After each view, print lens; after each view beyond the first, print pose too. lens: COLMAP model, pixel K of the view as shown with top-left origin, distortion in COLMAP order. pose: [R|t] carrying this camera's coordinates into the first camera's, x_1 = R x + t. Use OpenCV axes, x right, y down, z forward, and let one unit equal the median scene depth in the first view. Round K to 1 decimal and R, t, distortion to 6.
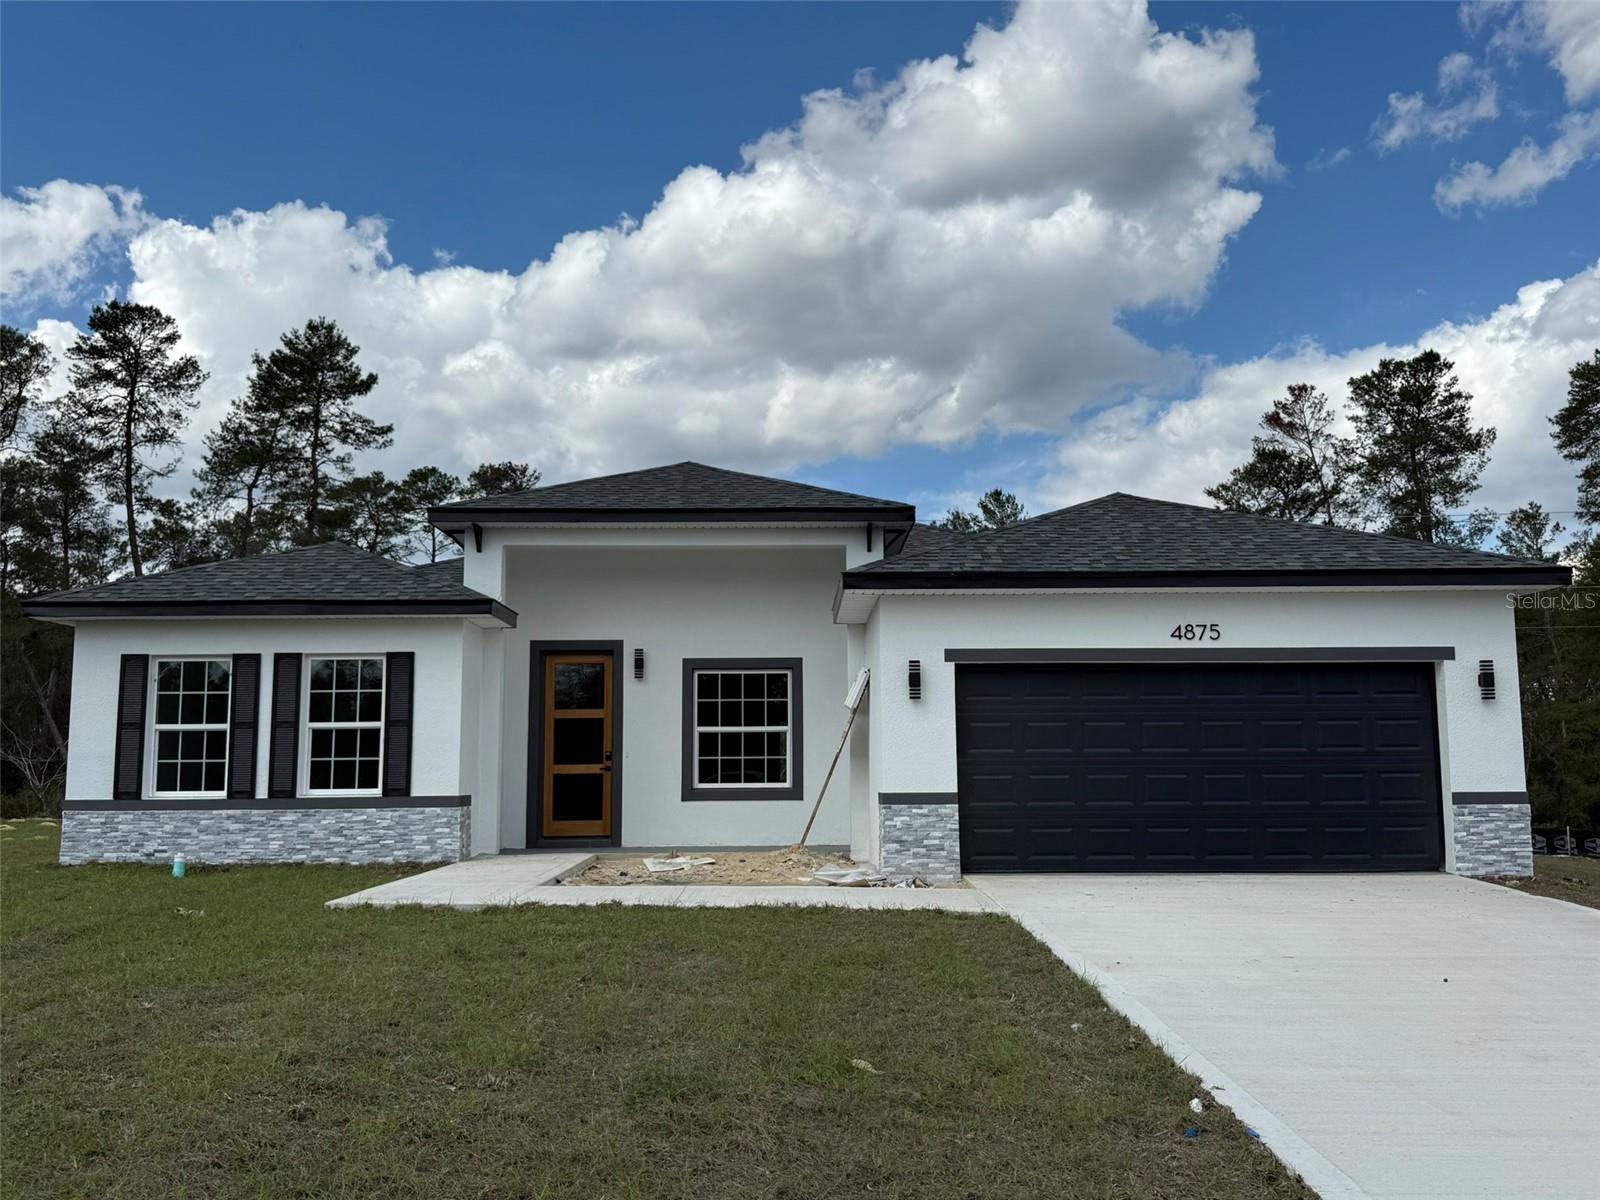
lens RADIAL K [[1387.6, 0, 794.6], [0, 1387.6, 596.1], [0, 0, 1]] dist [0.122659, -0.166322]
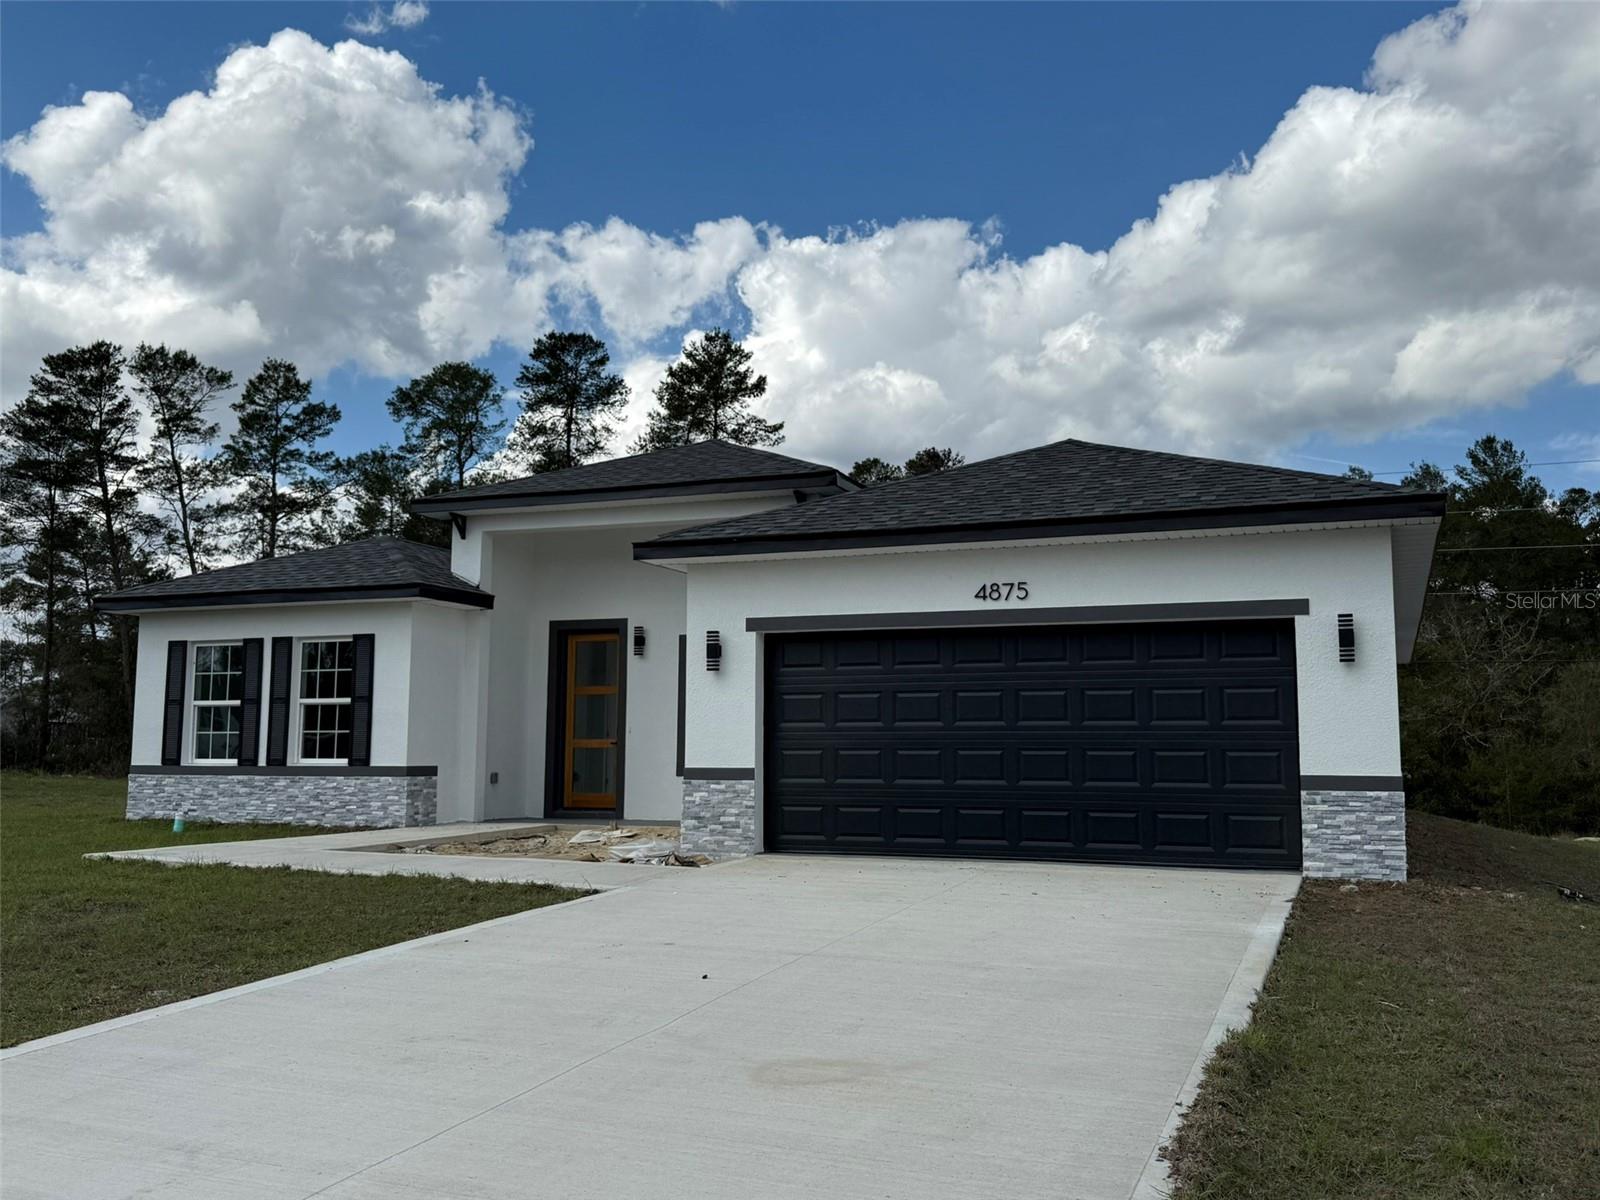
lens RADIAL K [[1387.6, 0, 805.7], [0, 1387.6, 592.0], [0, 0, 1]] dist [0.122659, -0.166322]
pose [[0.926728, -0.032491, -0.374326, 0.446460], [0.035898, 0.999353, 0.002132, 0.017392], [0.374014, -0.015413, 0.927295, 0.116790]]
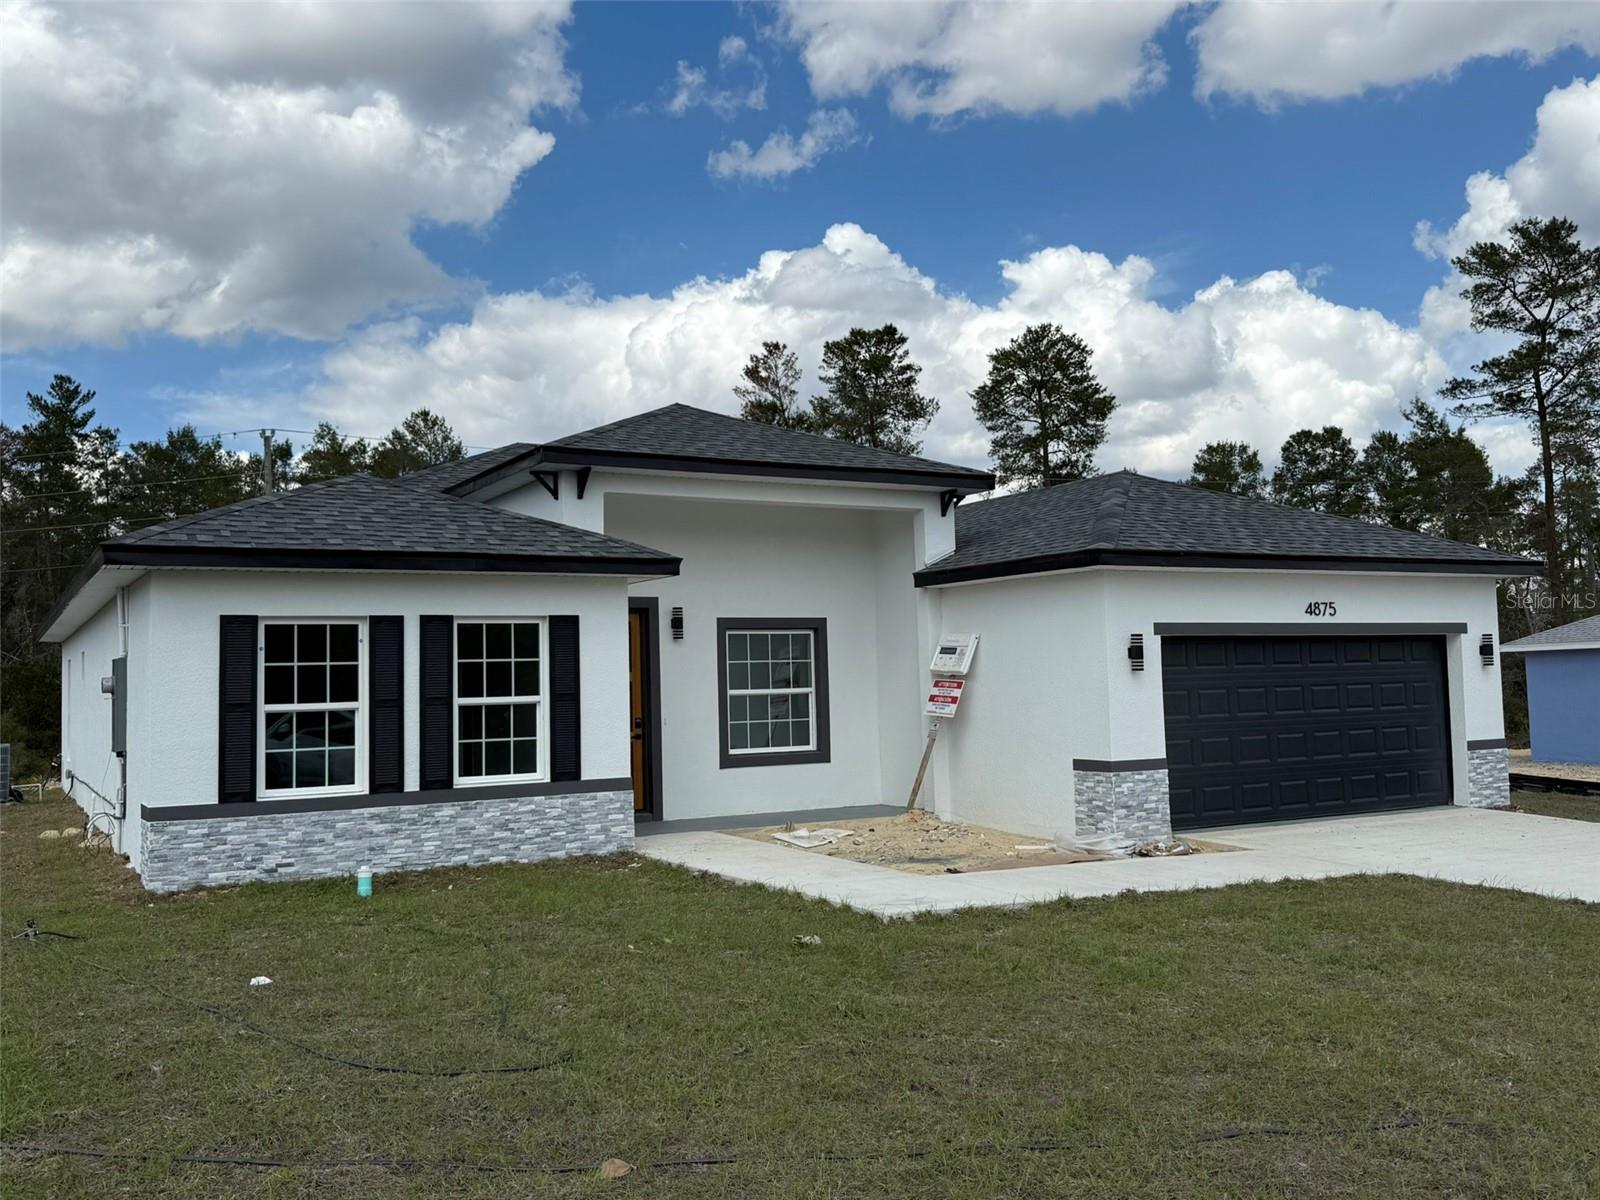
lens RADIAL K [[1387.6, 0, 779.2], [0, 1387.6, 572.4], [0, 0, 1]] dist [0.122659, -0.166322]
pose [[0.880280, 0.022526, 0.473920, -0.572879], [-0.041178, 0.998730, 0.029014, -0.016965], [-0.472665, -0.045056, 0.880090, 0.179515]]
